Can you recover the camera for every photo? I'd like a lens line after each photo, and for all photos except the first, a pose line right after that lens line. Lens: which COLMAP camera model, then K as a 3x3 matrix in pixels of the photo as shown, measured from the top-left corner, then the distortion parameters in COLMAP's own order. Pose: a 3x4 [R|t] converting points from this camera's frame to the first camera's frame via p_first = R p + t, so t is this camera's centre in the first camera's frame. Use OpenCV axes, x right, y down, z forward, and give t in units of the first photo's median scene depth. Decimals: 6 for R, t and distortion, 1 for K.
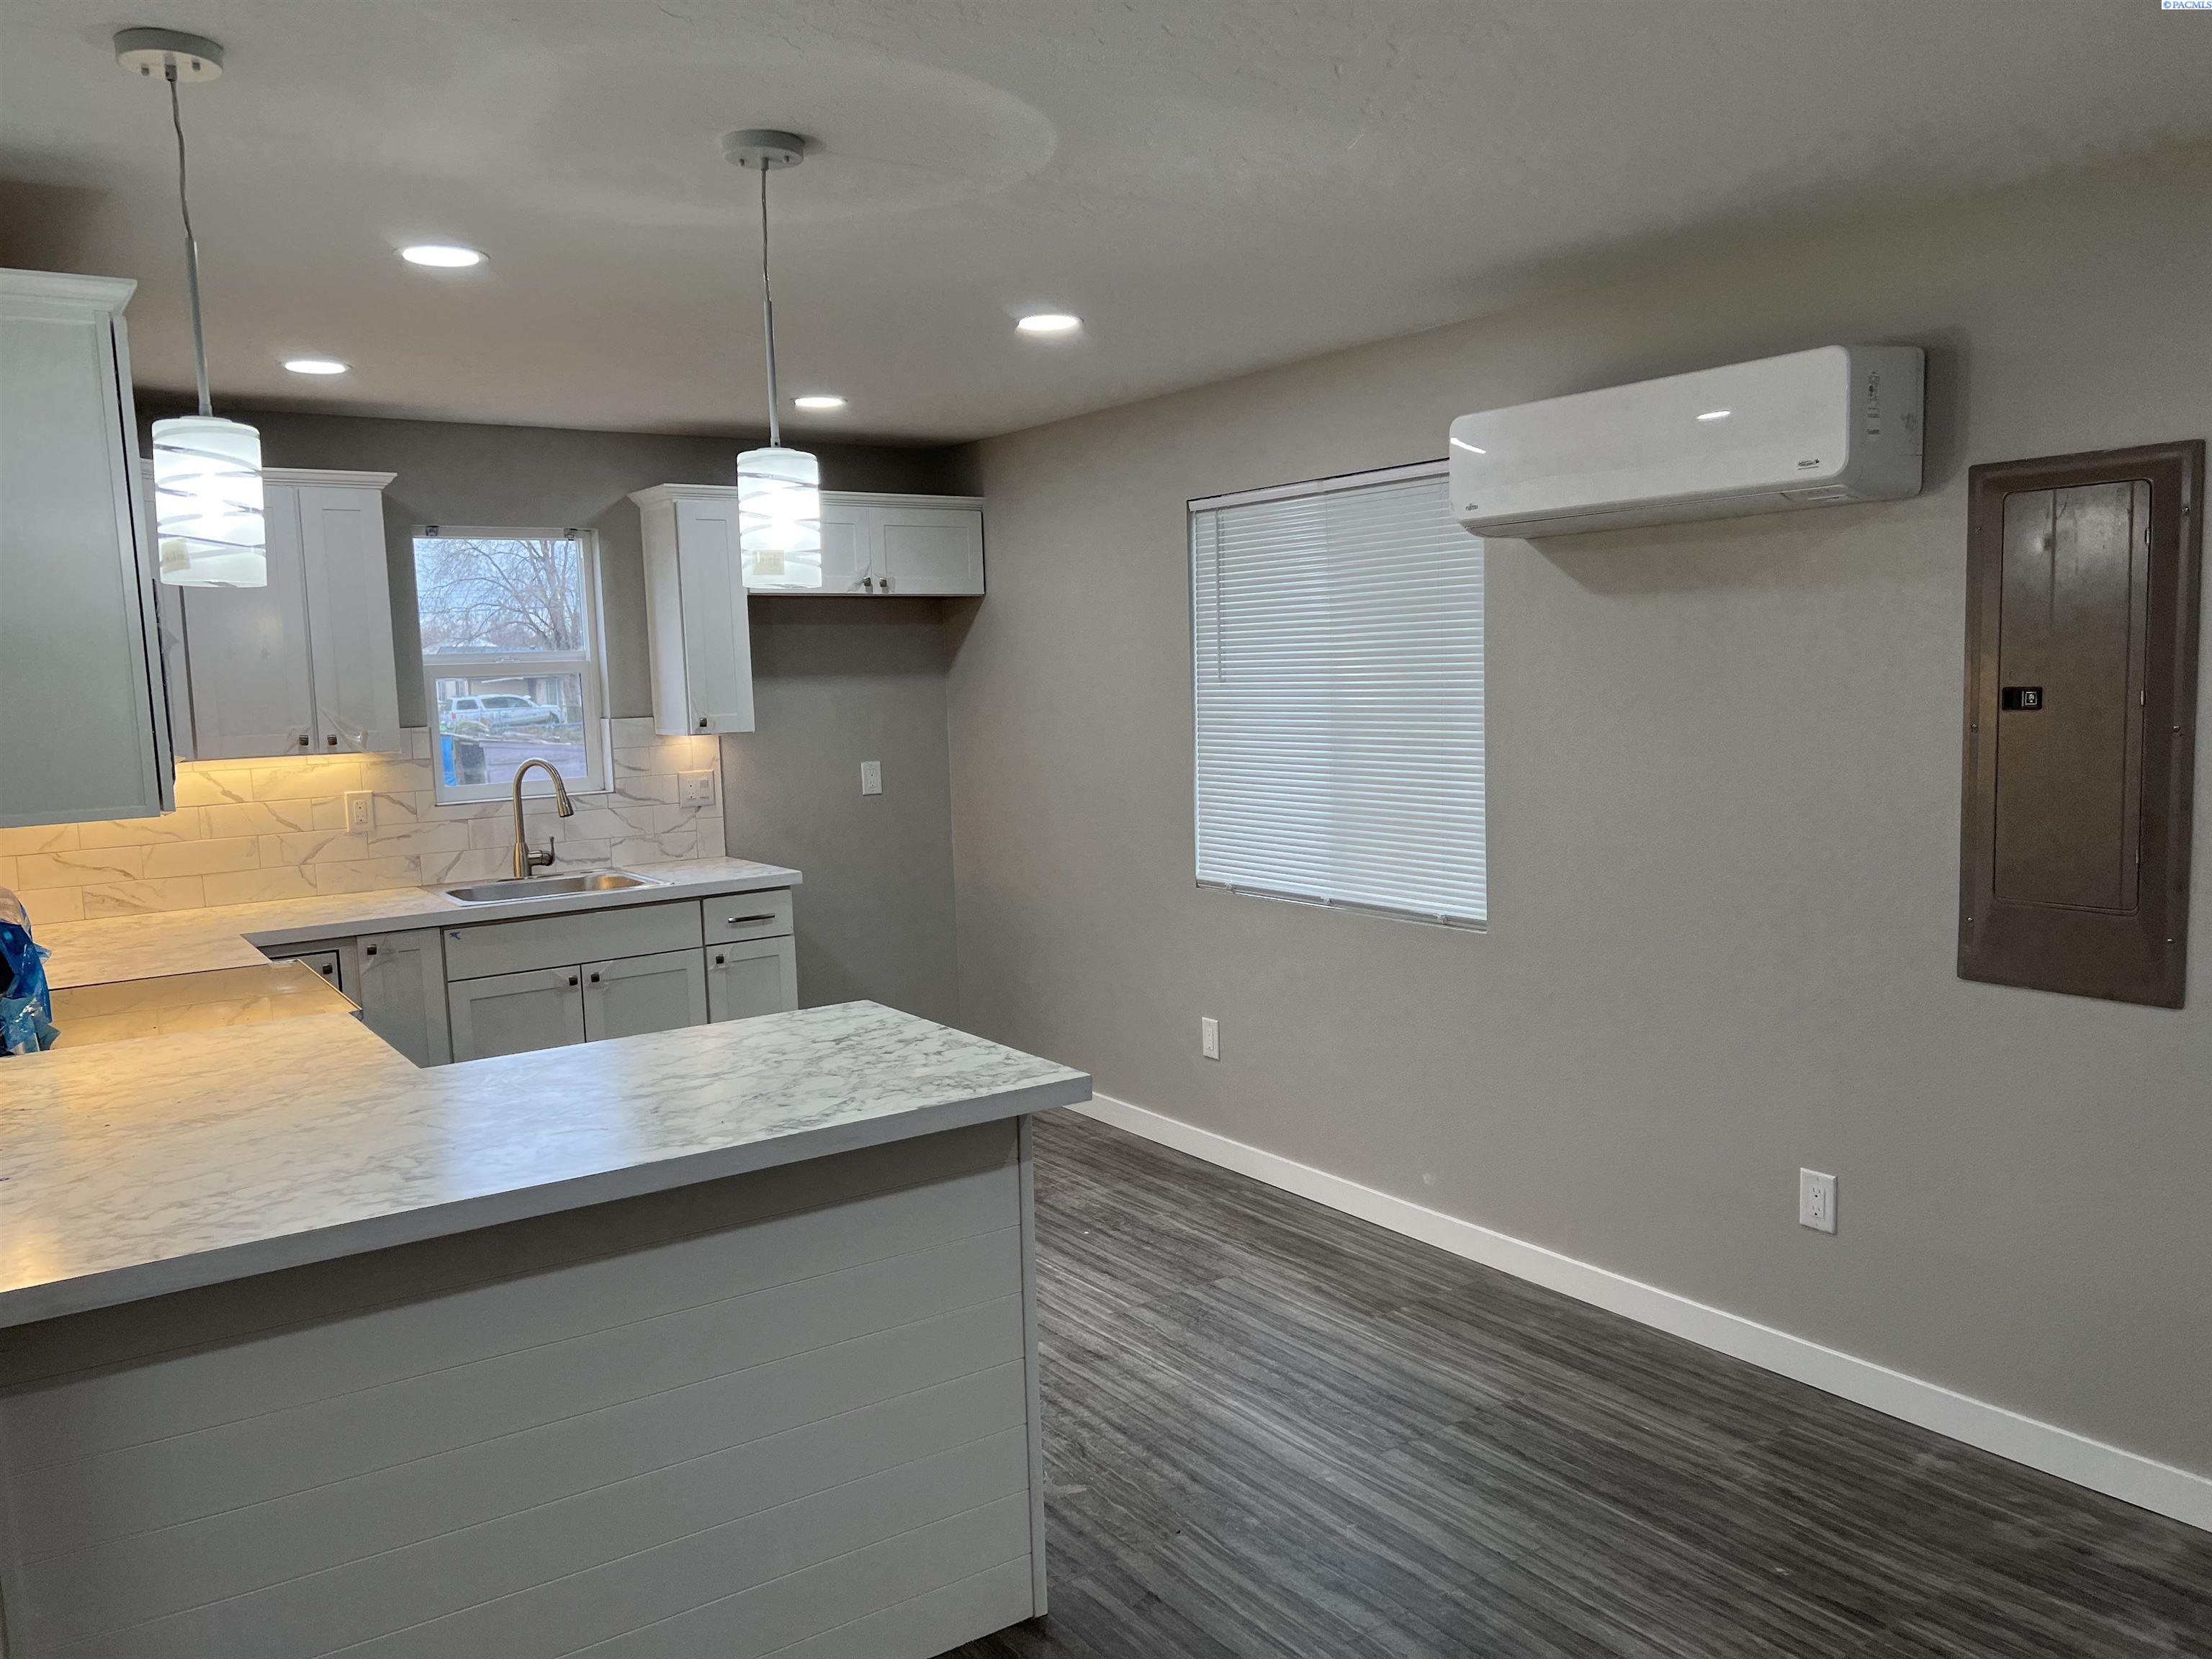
lens RADIAL K [[1633.2, 0, 1095.0], [0, 1633.2, 831.1], [0, 0, 1]] dist [0.074809, -0.092125]
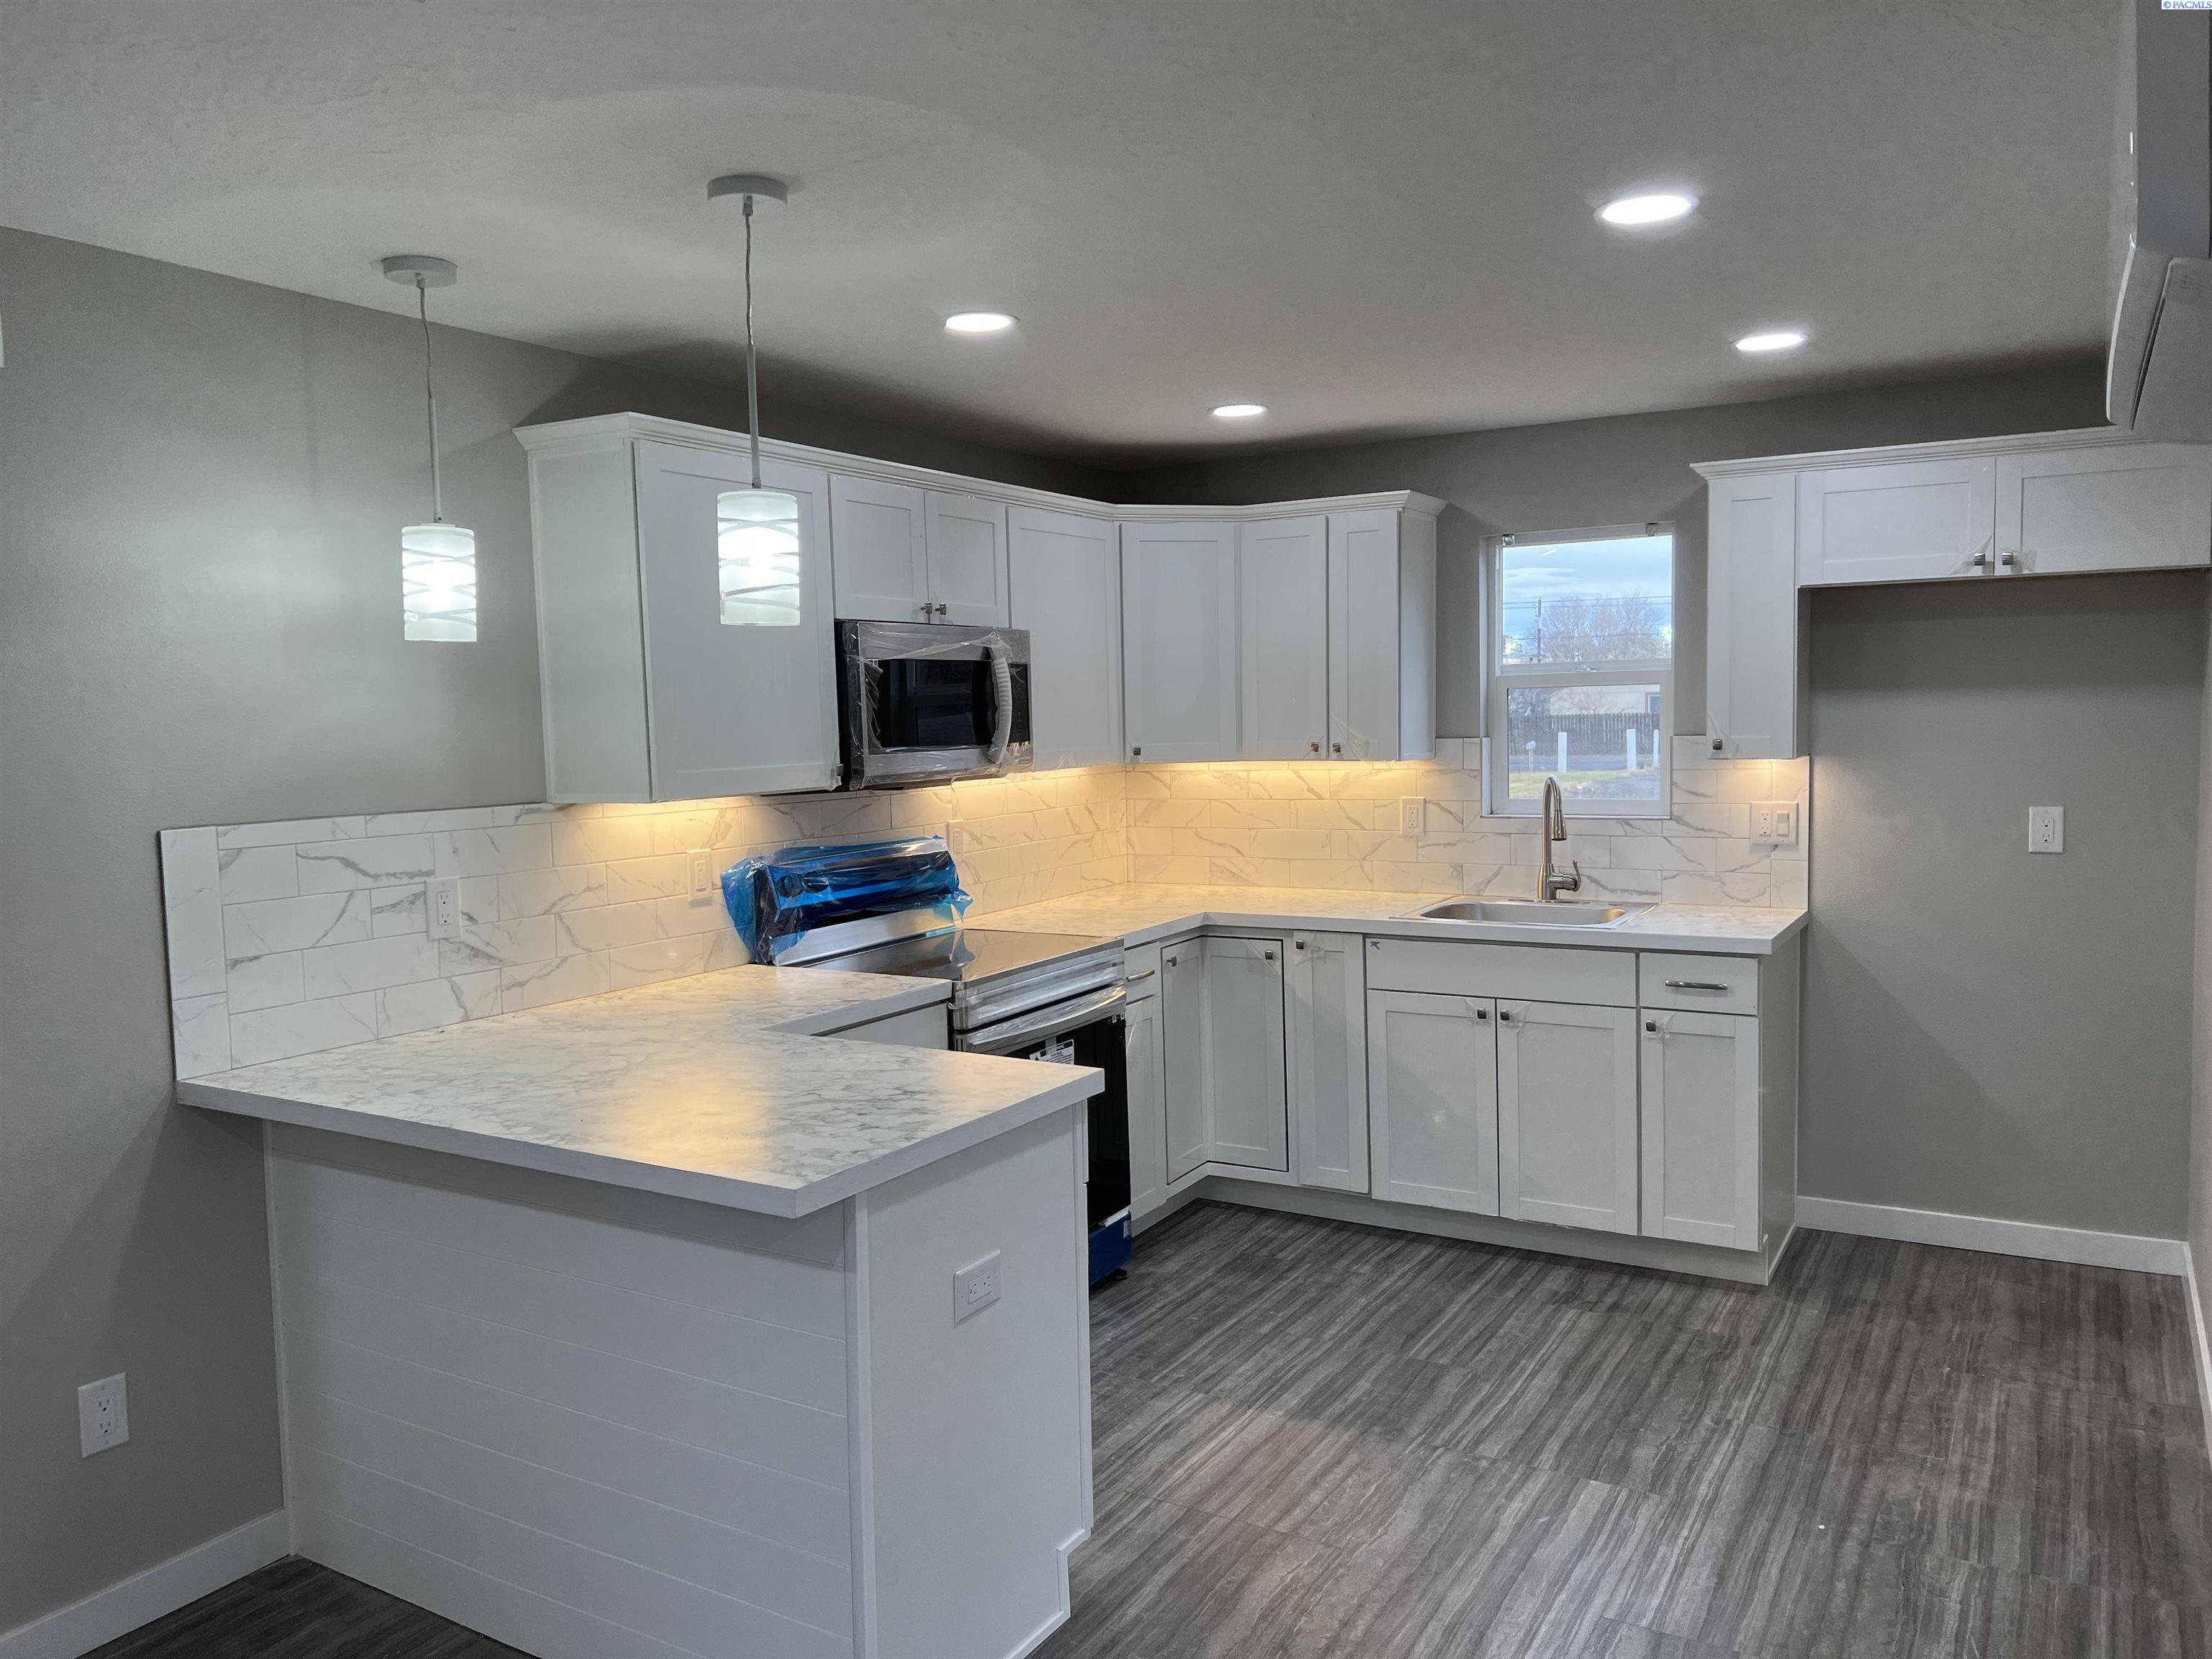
lens RADIAL K [[1633.2, 0, 1095.0], [0, 1633.2, 831.1], [0, 0, 1]] dist [0.074809, -0.092125]
pose [[0.414924, 0.094962, -0.904887, 0.417791], [-0.082901, 0.994347, 0.066337, -0.055315], [0.906072, 0.047491, 0.420451, 0.386318]]
